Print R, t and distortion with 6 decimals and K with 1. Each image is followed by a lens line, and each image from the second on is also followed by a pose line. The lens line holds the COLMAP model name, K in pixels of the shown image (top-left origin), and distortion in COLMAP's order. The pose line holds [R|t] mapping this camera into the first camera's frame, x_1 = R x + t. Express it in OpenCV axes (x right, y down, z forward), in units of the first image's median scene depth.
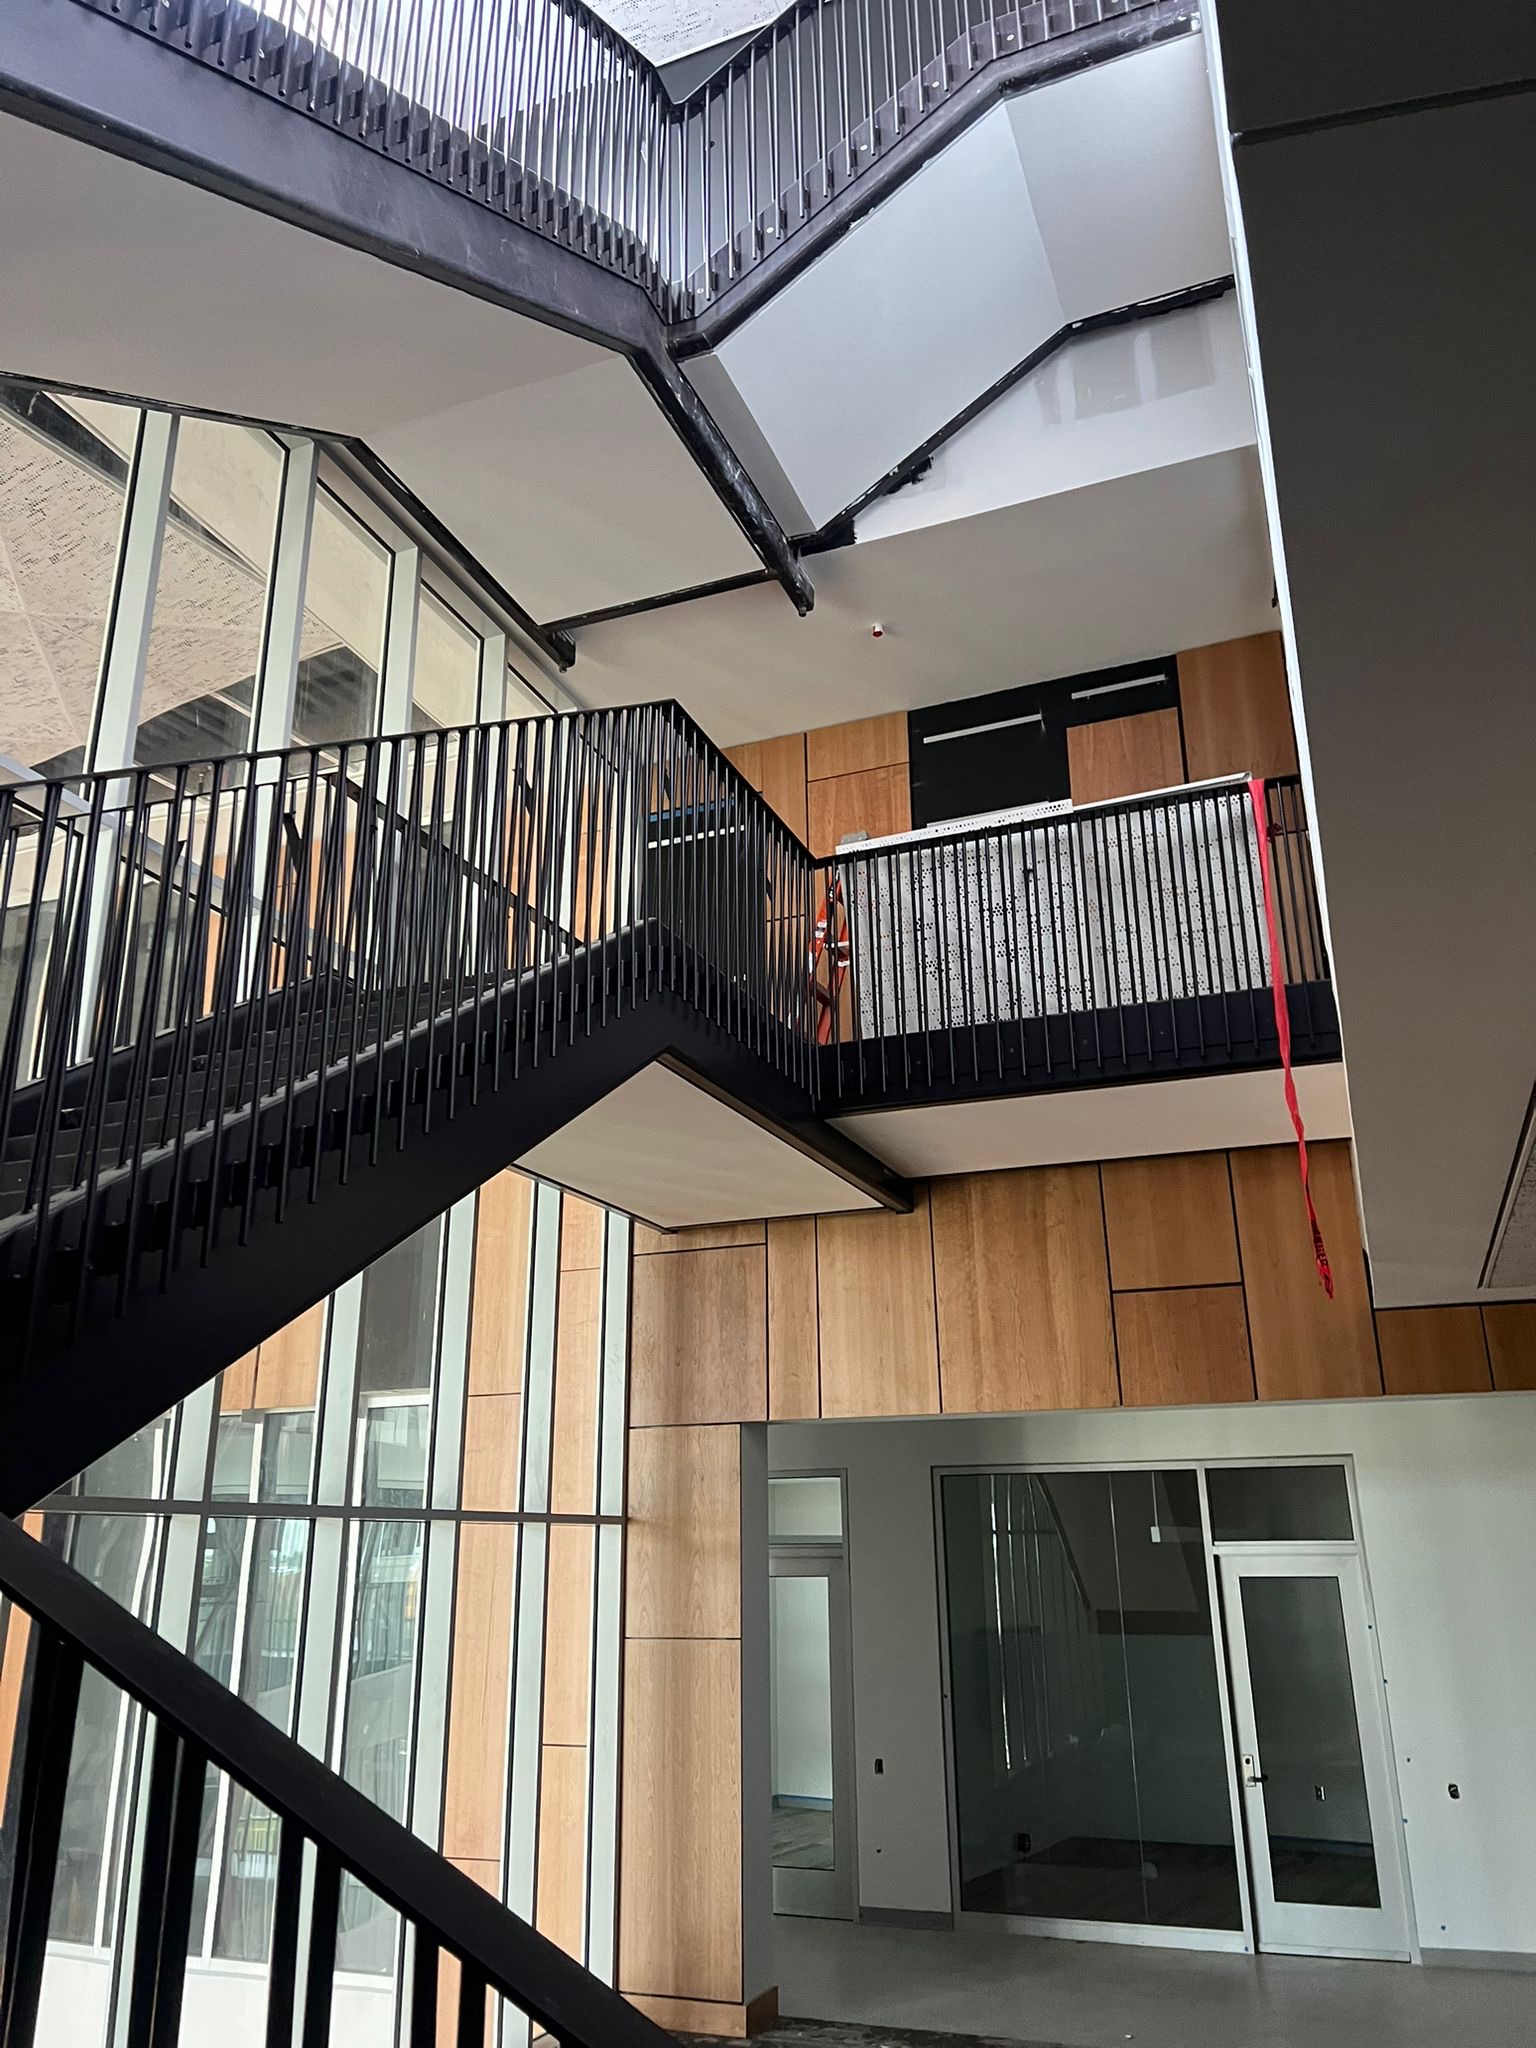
lens RADIAL K [[1521.3, 0, 768.0], [0, 1521.3, 1024.0], [0, 0, 1]] dist [0.003937, 0.001091]
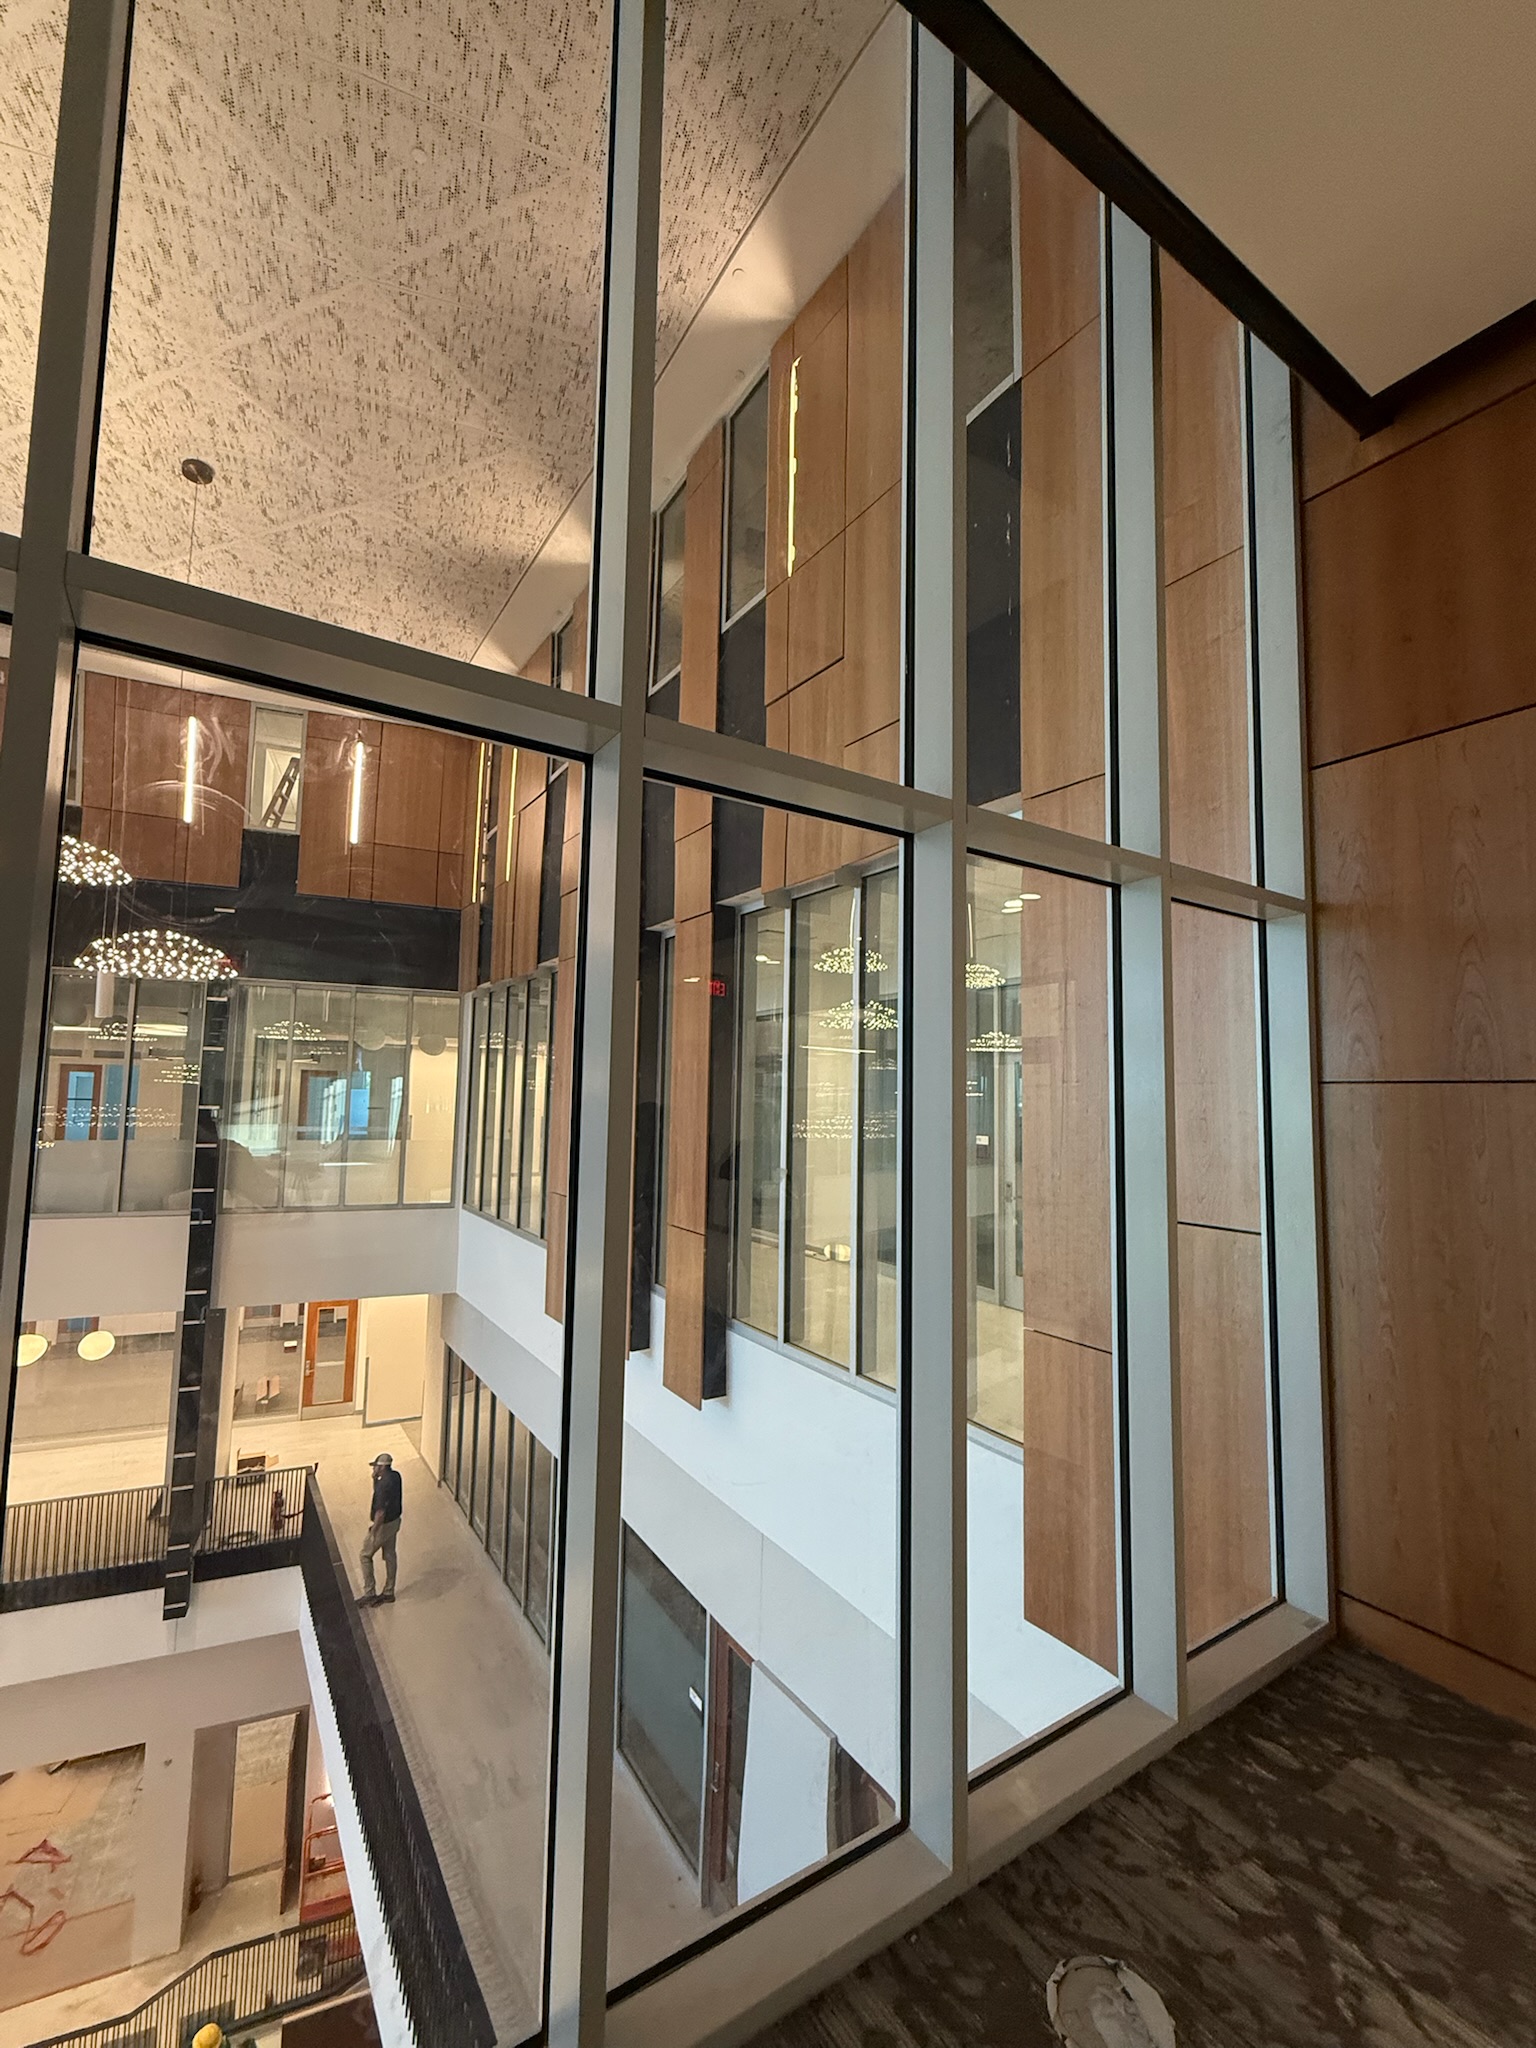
lens RADIAL K [[873.8, 0, 768.0], [0, 873.8, 1024.0], [0, 0, 1]] dist [0.002216, 0.000211]
pose [[0.816365, -0.026377, -0.576934, -0.072071], [0.165558, 0.967720, 0.190022, 0.274367], [0.553298, -0.250643, 0.794380, 0.596174]]
